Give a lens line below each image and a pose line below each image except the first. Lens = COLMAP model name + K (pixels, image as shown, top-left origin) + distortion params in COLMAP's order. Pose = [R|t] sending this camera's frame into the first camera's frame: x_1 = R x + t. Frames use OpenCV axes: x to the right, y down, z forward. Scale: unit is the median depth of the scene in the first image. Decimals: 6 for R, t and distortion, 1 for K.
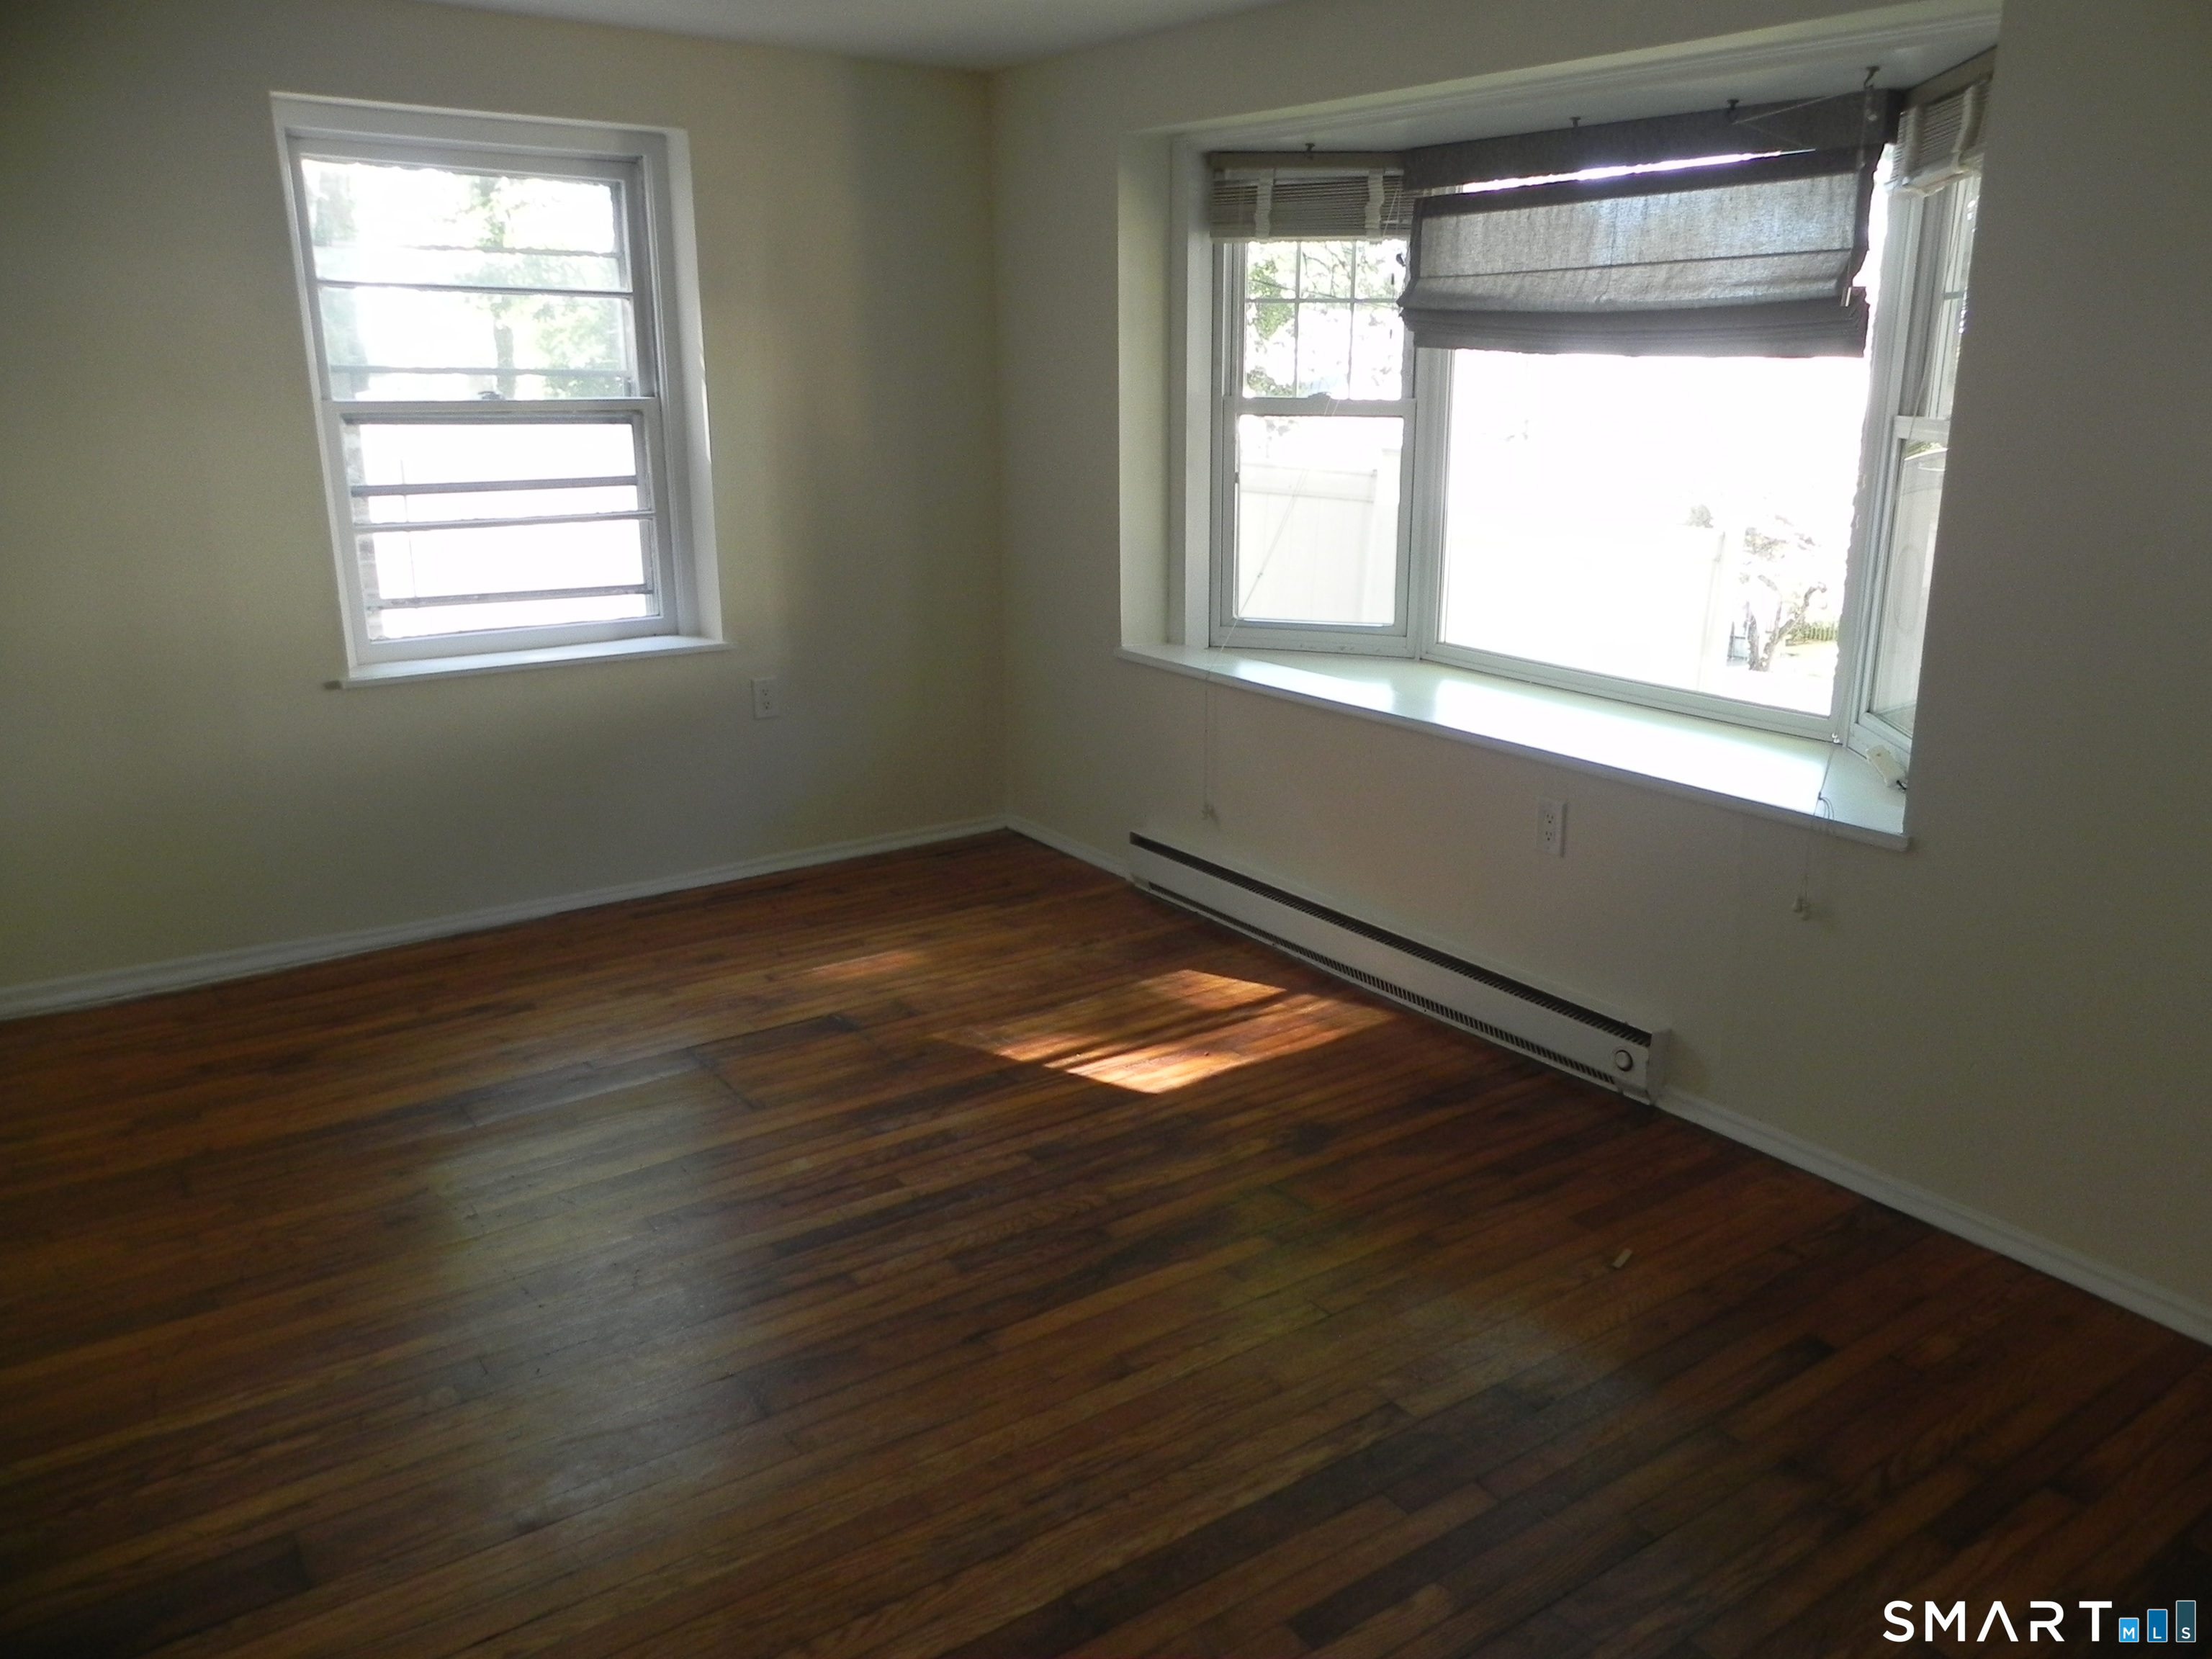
lens RADIAL K [[1691.3, 0, 1106.0], [0, 1691.3, 829.5], [0, 0, 1]] dist [0.055392, 0.000445]
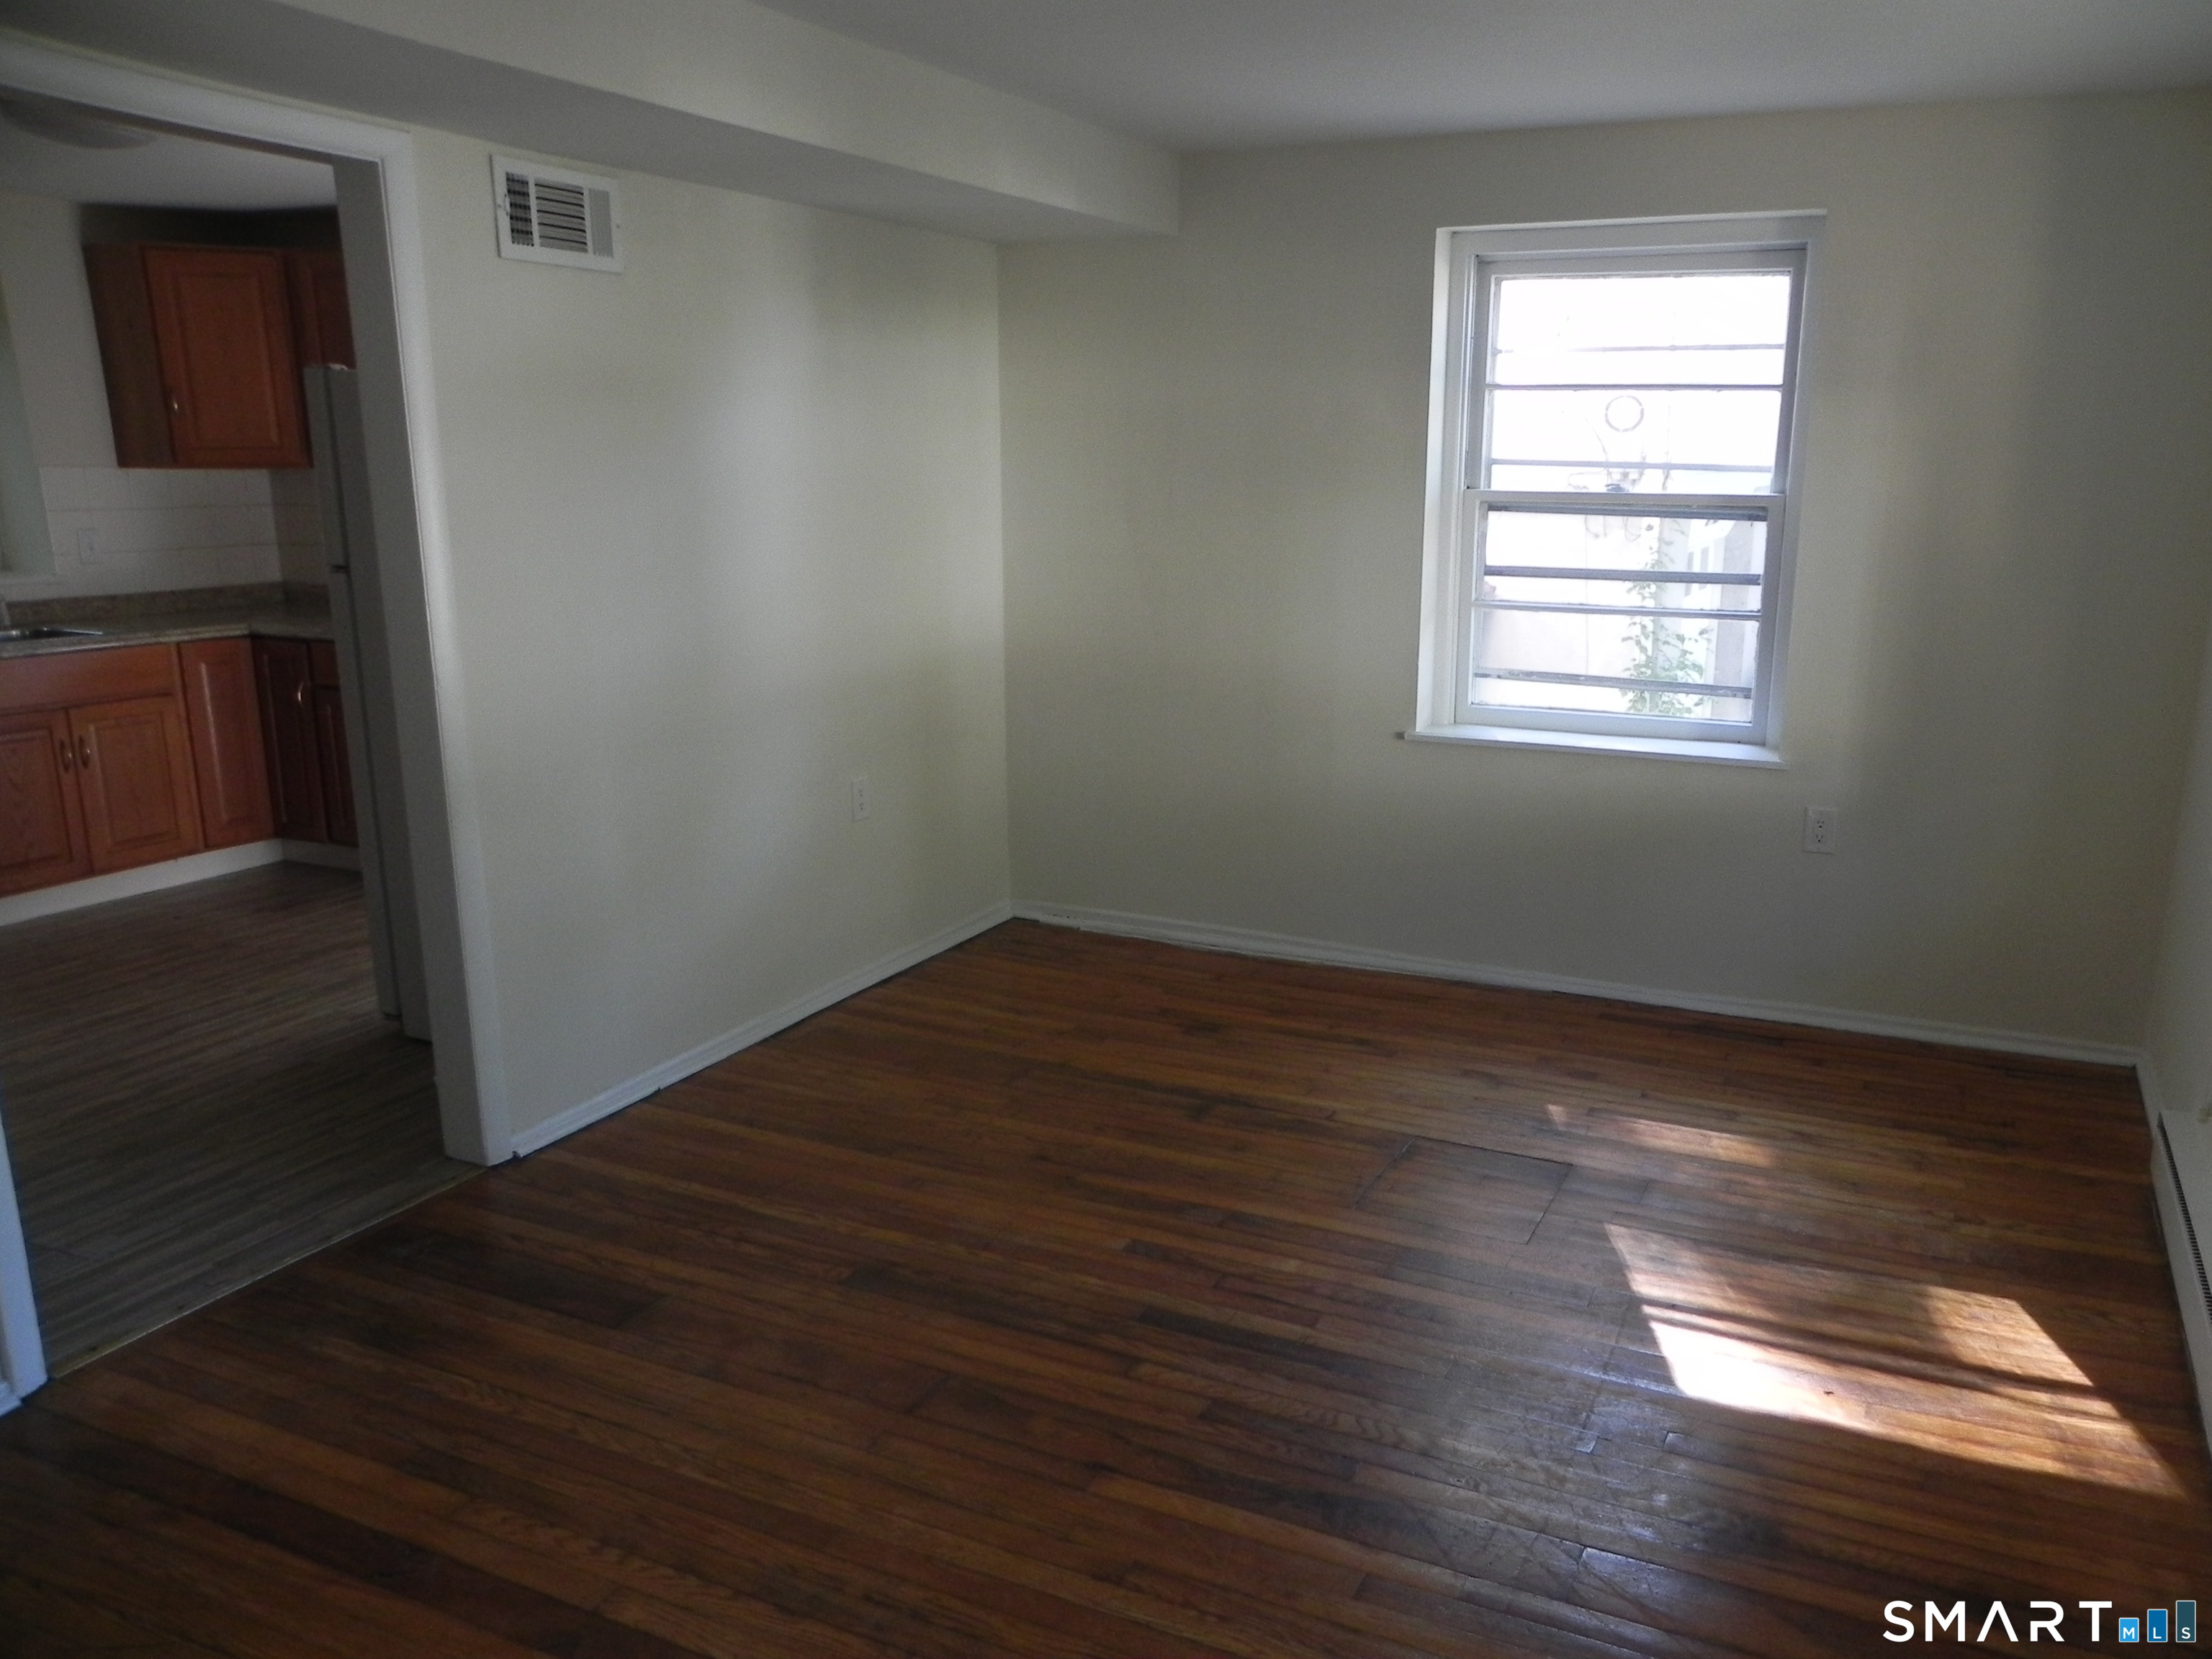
lens RADIAL K [[1655.8, 0, 1260.0], [0, 1655.8, 865.2], [0, 0, 1]] dist [-0.006812, 0.001787]
pose [[0.521120, 0.219936, -0.824659, 0.425925], [-0.237682, 0.965401, 0.107275, -0.097072], [0.819720, 0.140104, 0.555365, 0.324513]]
